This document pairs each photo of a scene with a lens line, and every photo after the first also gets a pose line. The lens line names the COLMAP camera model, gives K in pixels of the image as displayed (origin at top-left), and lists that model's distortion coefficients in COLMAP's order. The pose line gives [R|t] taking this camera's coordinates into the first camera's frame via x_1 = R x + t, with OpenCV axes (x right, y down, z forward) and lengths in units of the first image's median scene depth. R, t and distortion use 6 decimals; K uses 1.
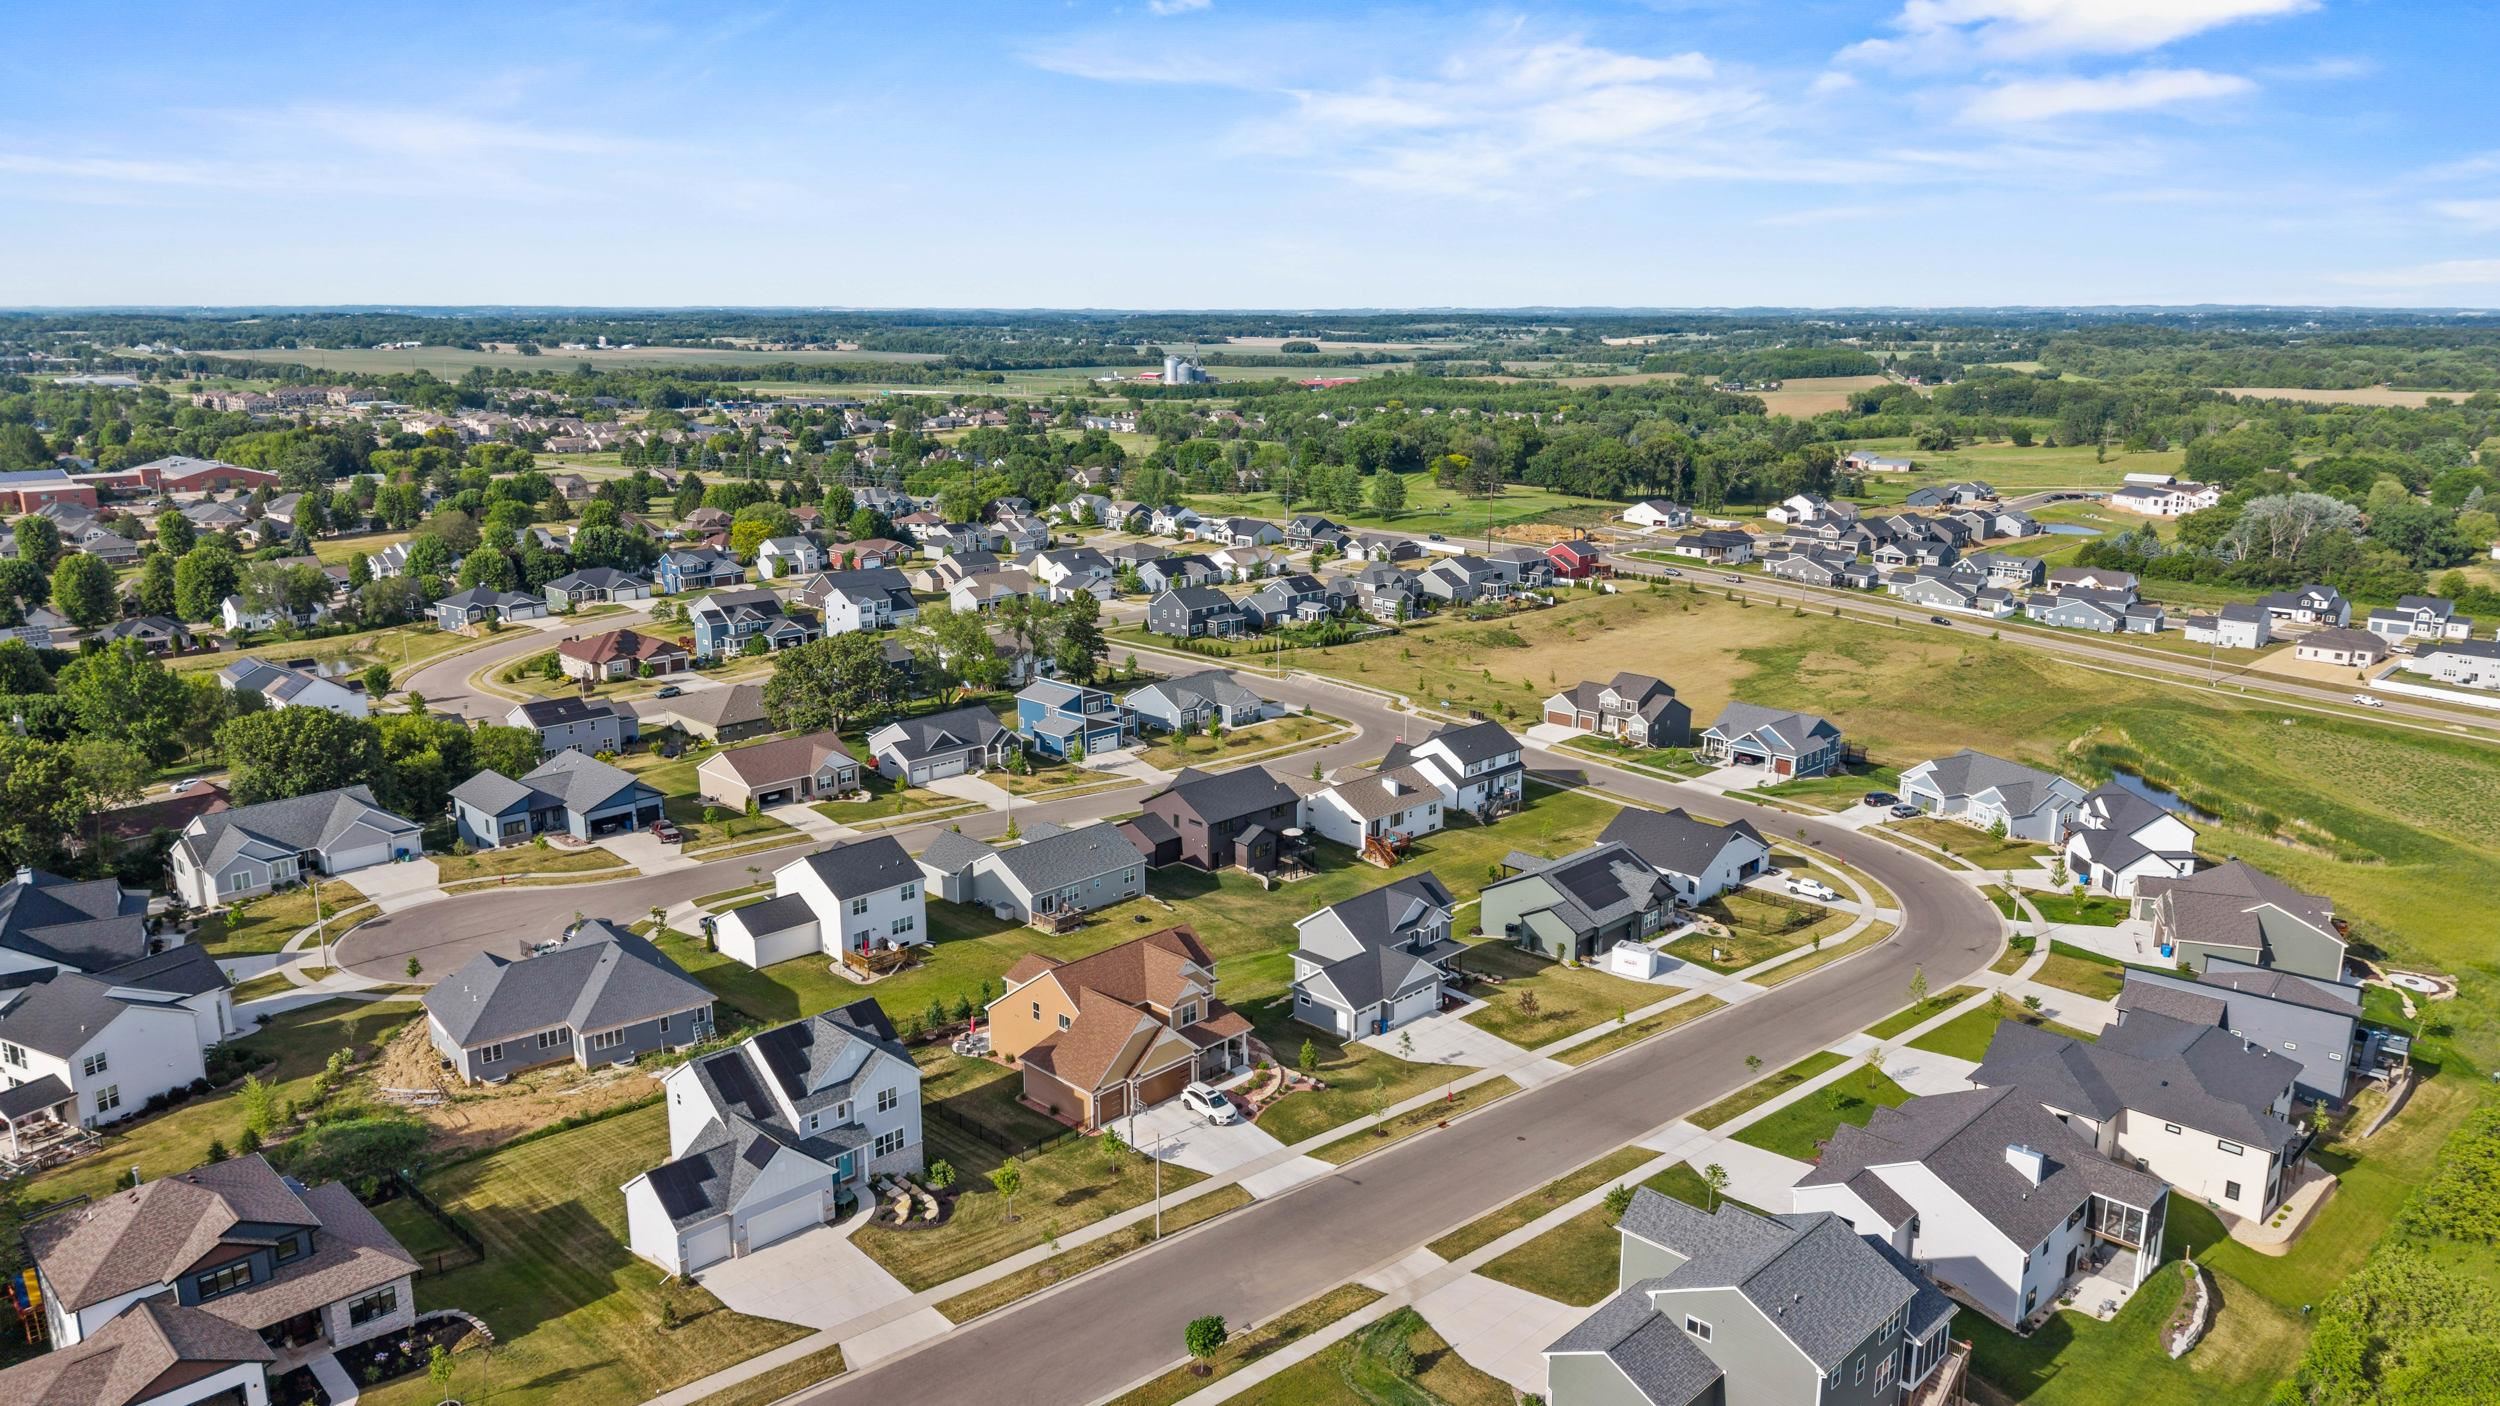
lens RADIAL K [[1710.8, 0, 1257.7], [0, 1710.8, 668.1], [0, 0, 1]] dist [0.066810, -0.062456]
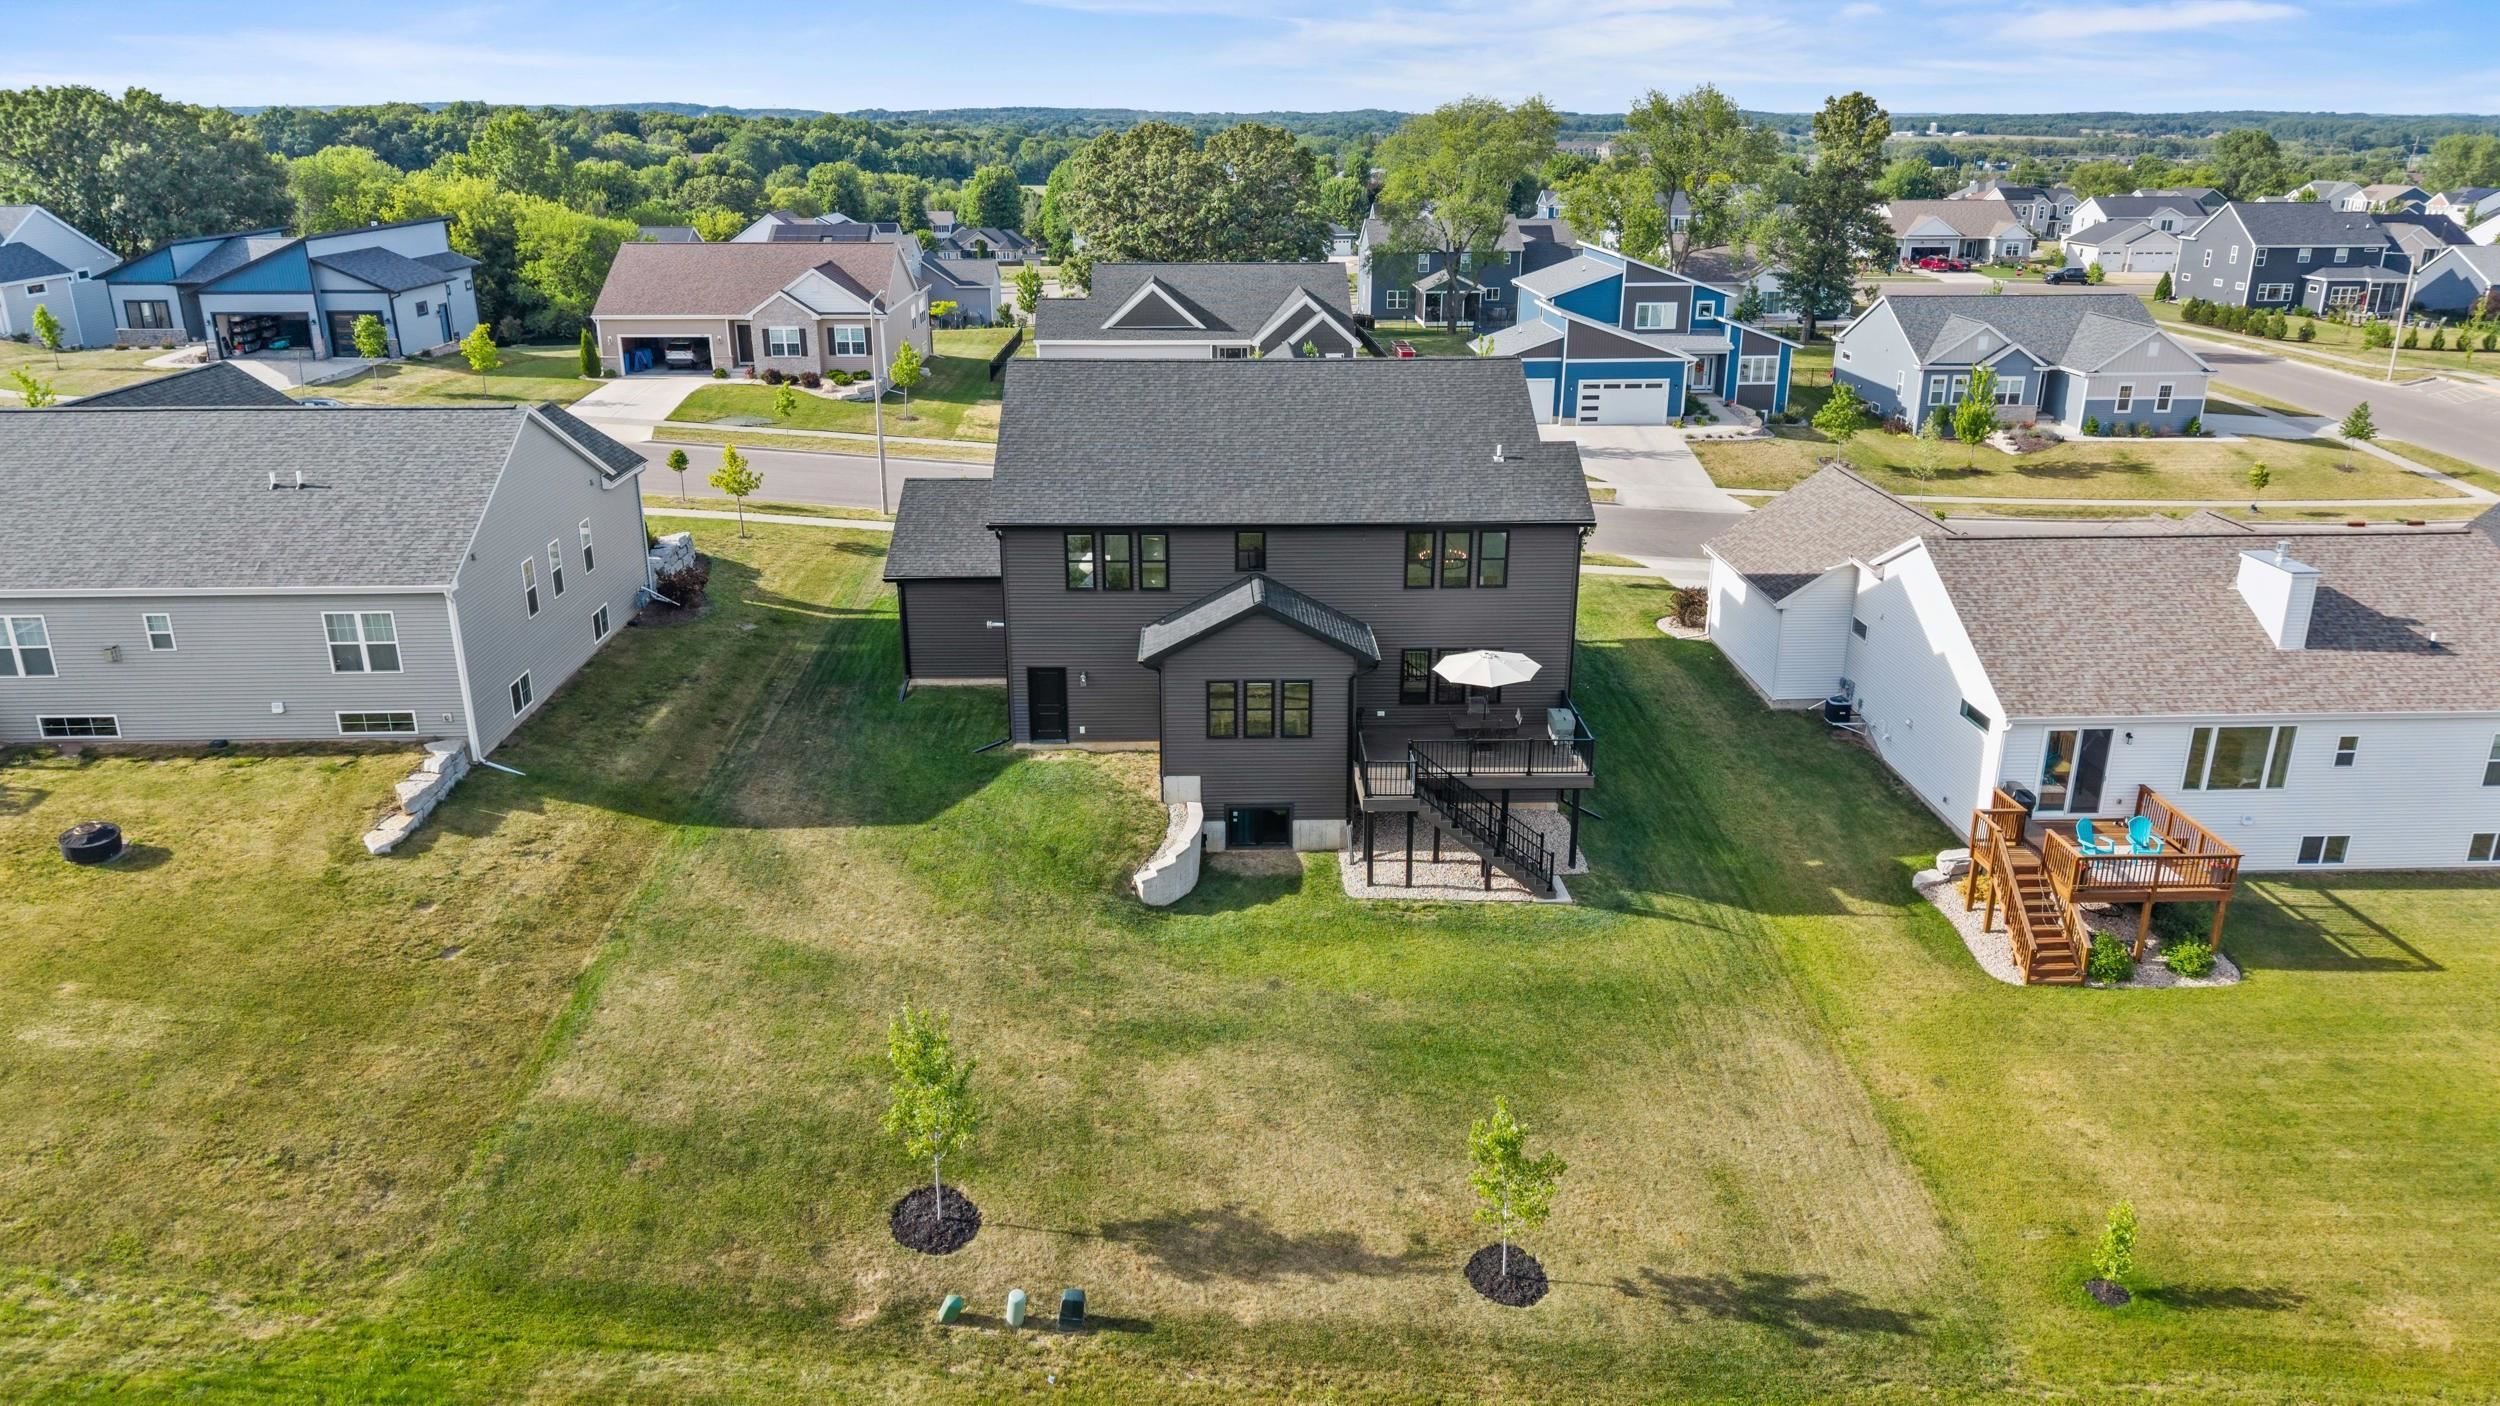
lens RADIAL K [[1689.7, 0, 1250.0], [0, 1689.7, 703.0], [0, 0, 1]] dist [0.016517, -0.011250]
pose [[0.732736, 0.225780, -0.641967, 0.116994], [-0.144159, 0.973447, 0.177819, 0.061671], [0.665069, -0.037749, 0.745828, 0.749595]]
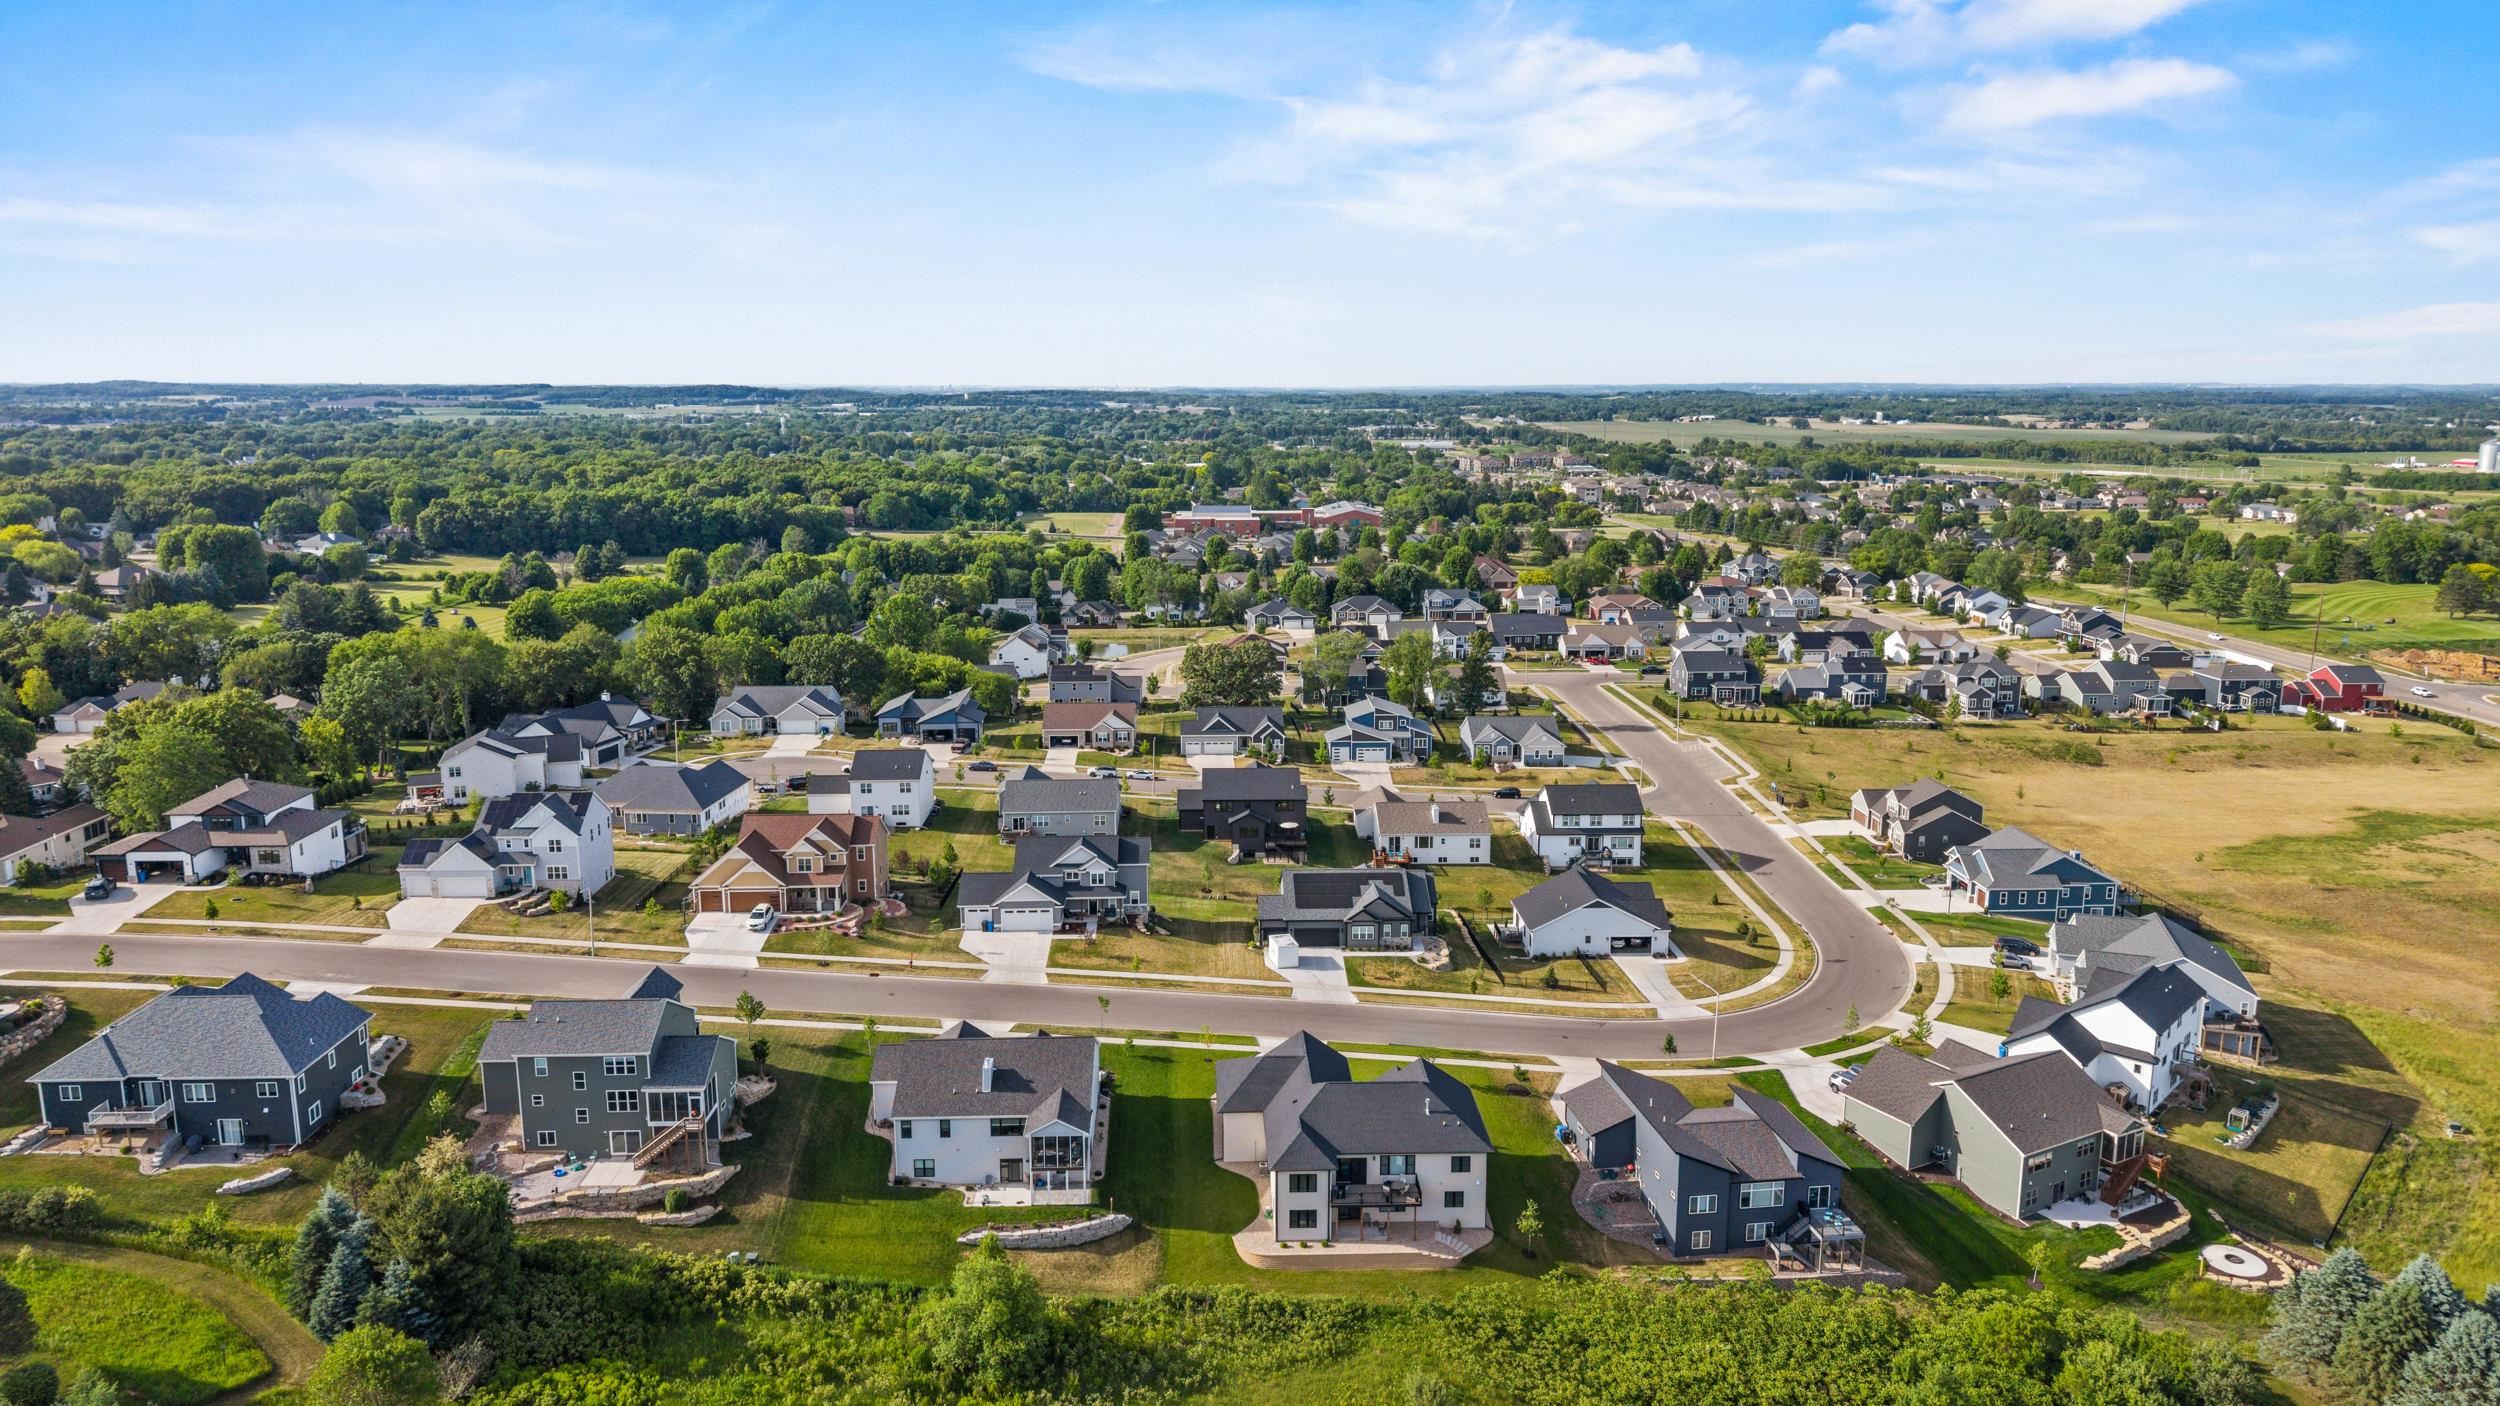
lens RADIAL K [[1627.5, 0, 1239.7], [0, 1627.5, 899.9], [0, 0, 1]] dist [0.102477, -0.194896]
pose [[0.725543, 0.210672, -0.655137, 0.661246], [-0.146271, 0.977446, 0.152326, -0.016599], [0.672452, -0.014691, 0.739995, 0.140972]]
